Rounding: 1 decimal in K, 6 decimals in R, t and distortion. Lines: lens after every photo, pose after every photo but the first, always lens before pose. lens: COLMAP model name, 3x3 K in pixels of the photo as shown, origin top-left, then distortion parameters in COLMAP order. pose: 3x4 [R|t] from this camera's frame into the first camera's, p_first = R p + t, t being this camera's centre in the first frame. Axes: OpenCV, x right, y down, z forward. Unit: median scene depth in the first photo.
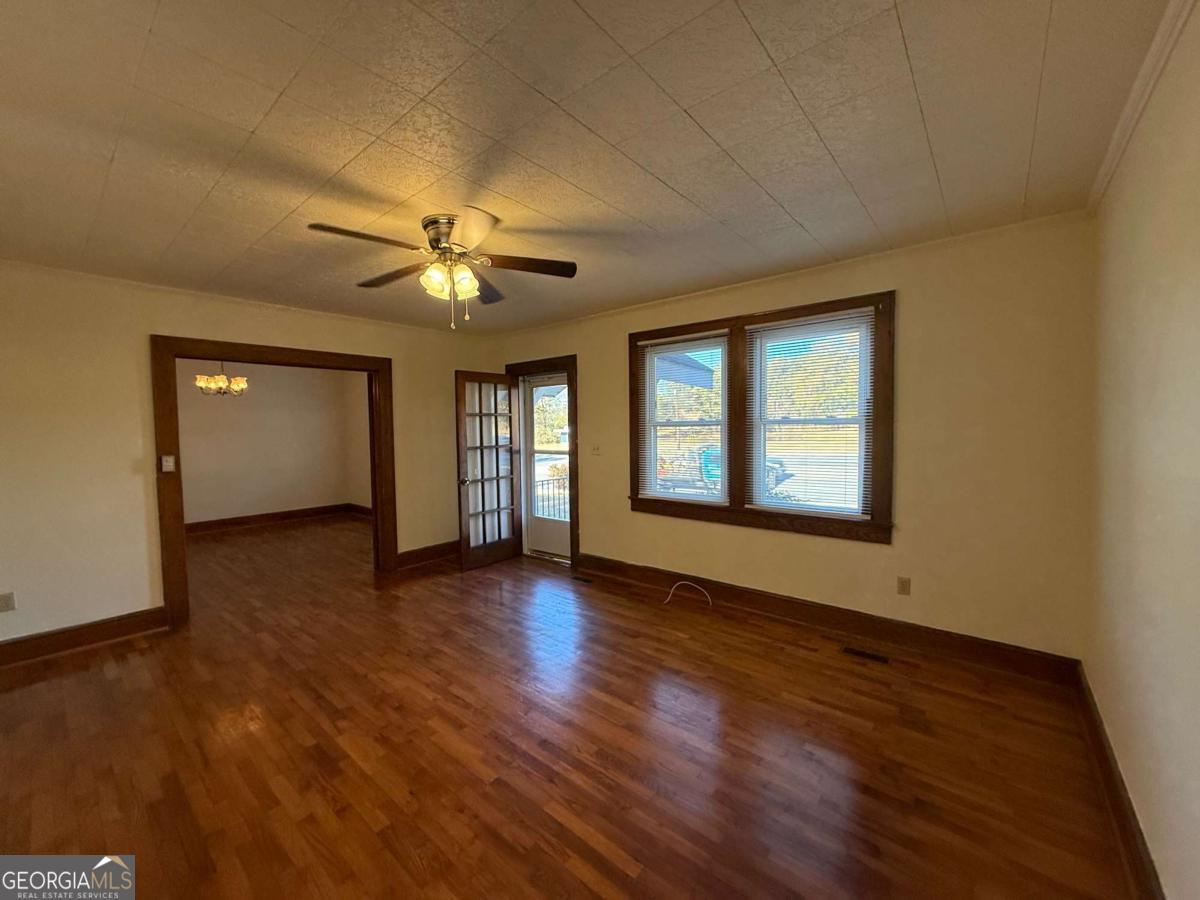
lens RADIAL K [[474.3, 0, 593.6], [0, 474.3, 452.7], [0, 0, 1]] dist [0.001578, 0.000437]
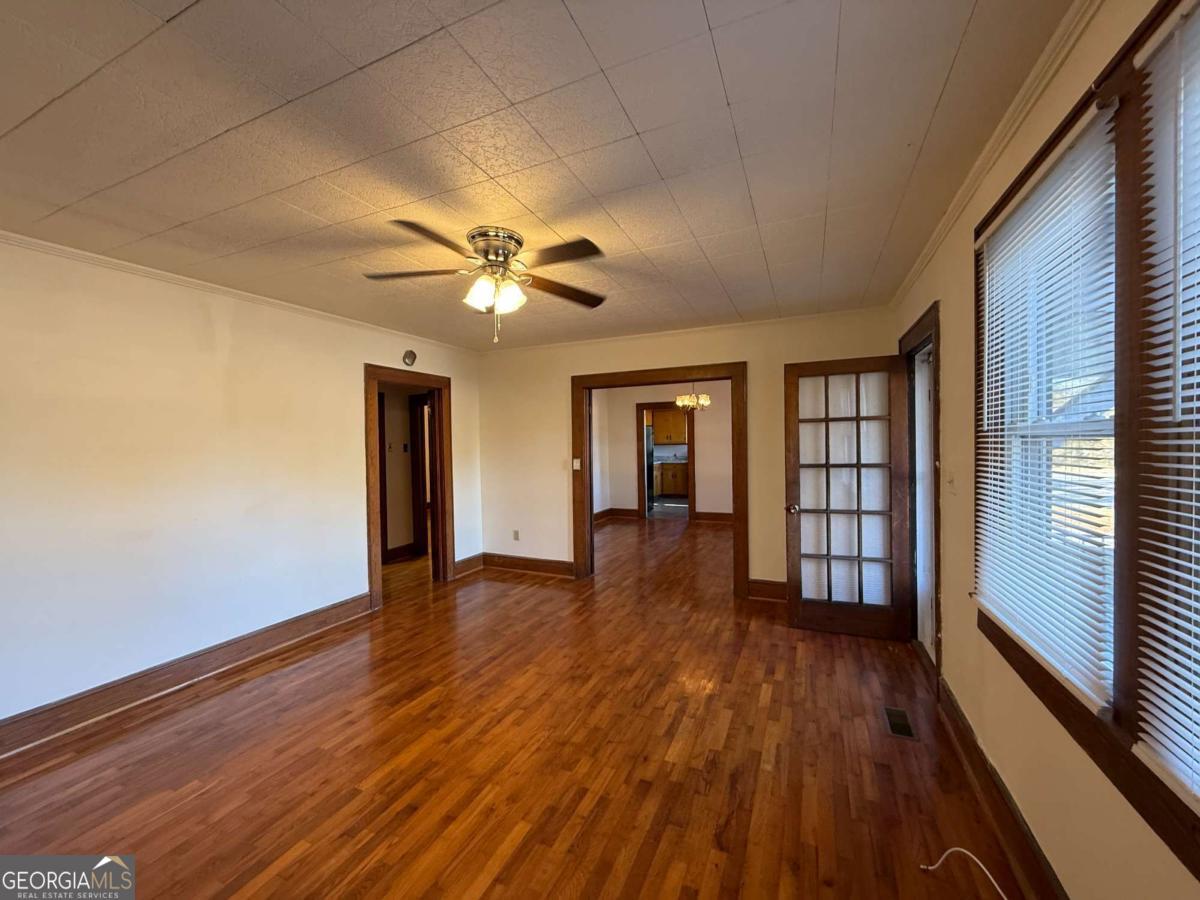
lens RADIAL K [[474.3, 0, 596.0], [0, 474.3, 445.4], [0, 0, 1]] dist [0.001578, 0.000437]
pose [[0.276025, 0.015465, -0.961026, 0.466981], [-0.039157, 0.999221, 0.004833, -0.040188], [0.960352, 0.036297, 0.276416, 0.608702]]
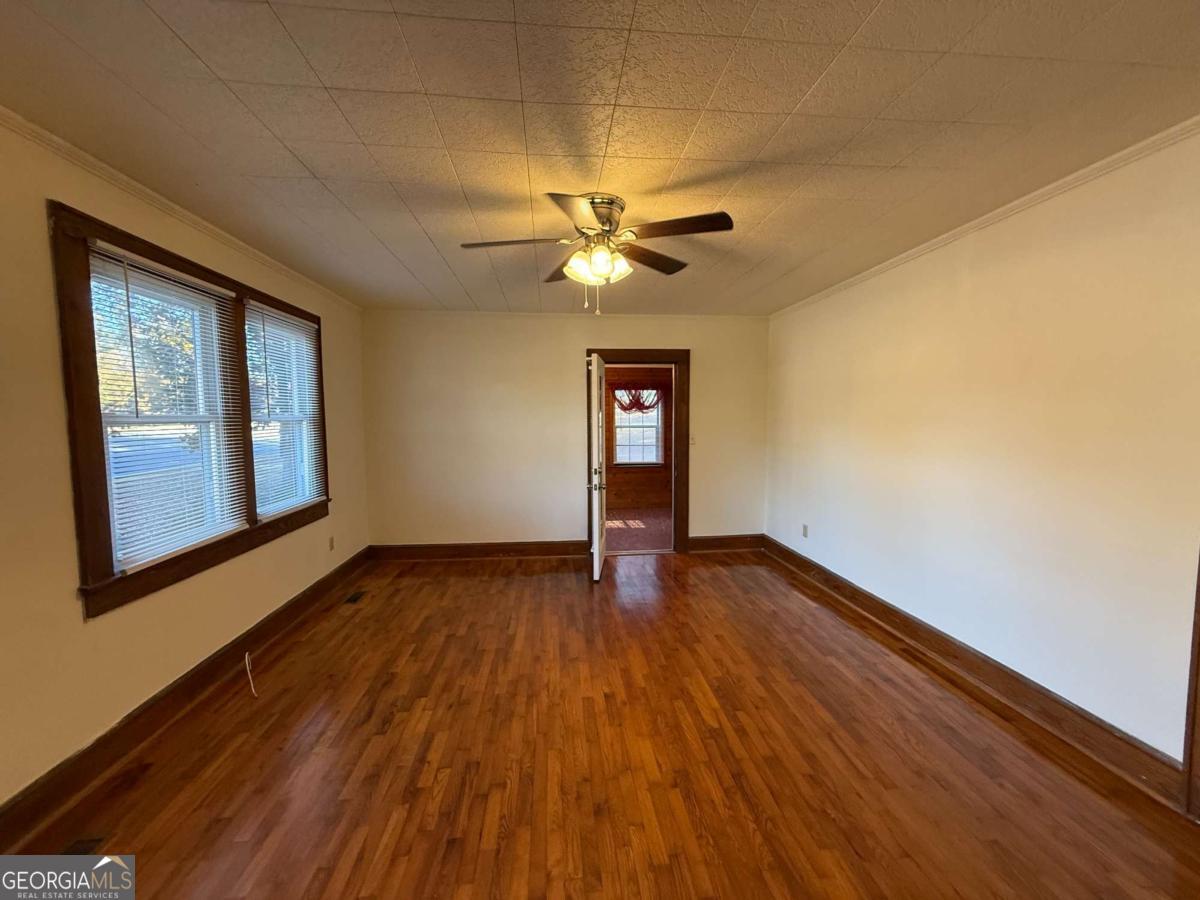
lens RADIAL K [[474.3, 0, 596.6], [0, 474.3, 449.6], [0, 0, 1]] dist [0.001578, 0.000437]
pose [[-0.715915, -0.030164, 0.697535, -0.633304], [0.052782, 0.993869, 0.097151, -0.056628], [-0.696189, 0.106369, -0.709934, 1.115764]]
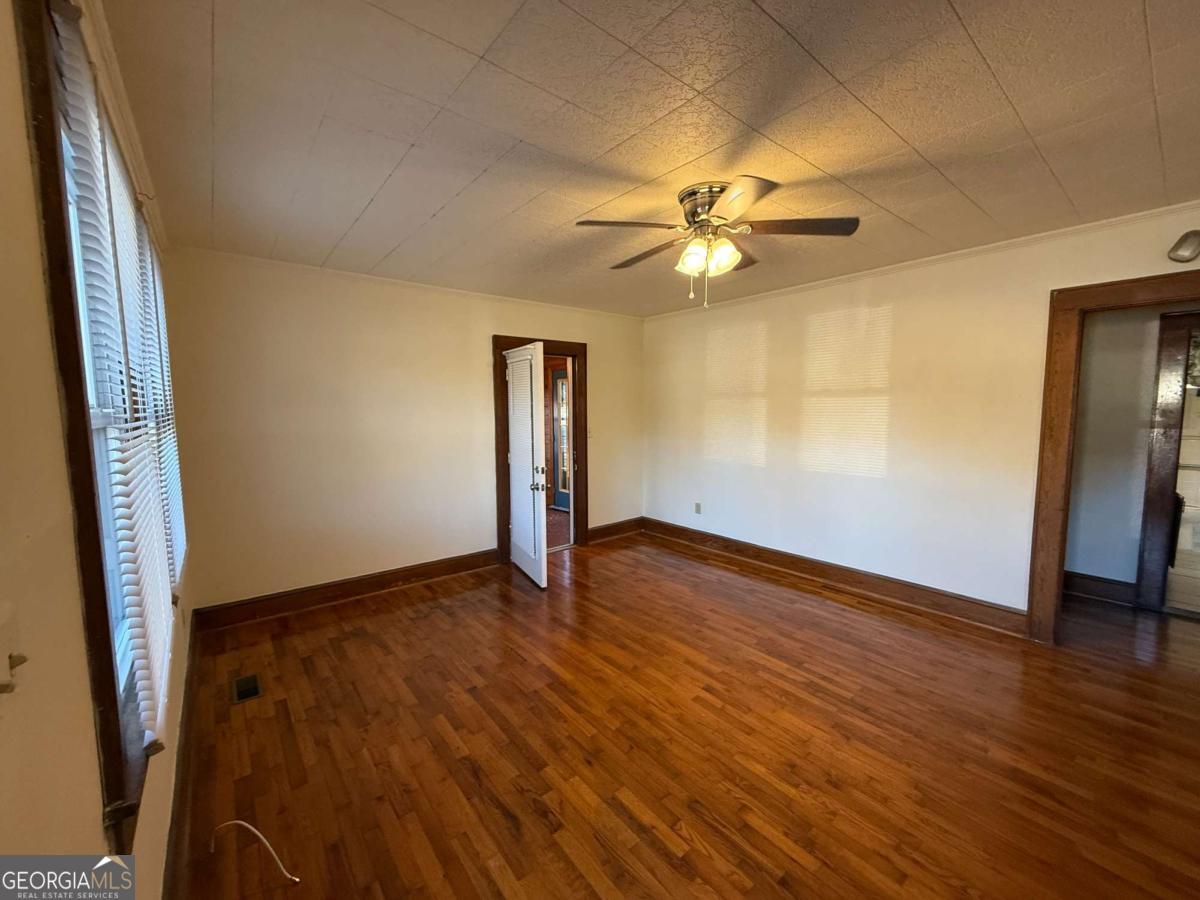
lens RADIAL K [[474.3, 0, 596.5], [0, 474.3, 450.8], [0, 0, 1]] dist [0.001578, 0.000437]
pose [[-0.981767, 0.003718, 0.190051, -0.169498], [0.030939, 0.989602, 0.140467, -0.079701], [-0.187552, 0.143785, -0.971674, 1.298553]]
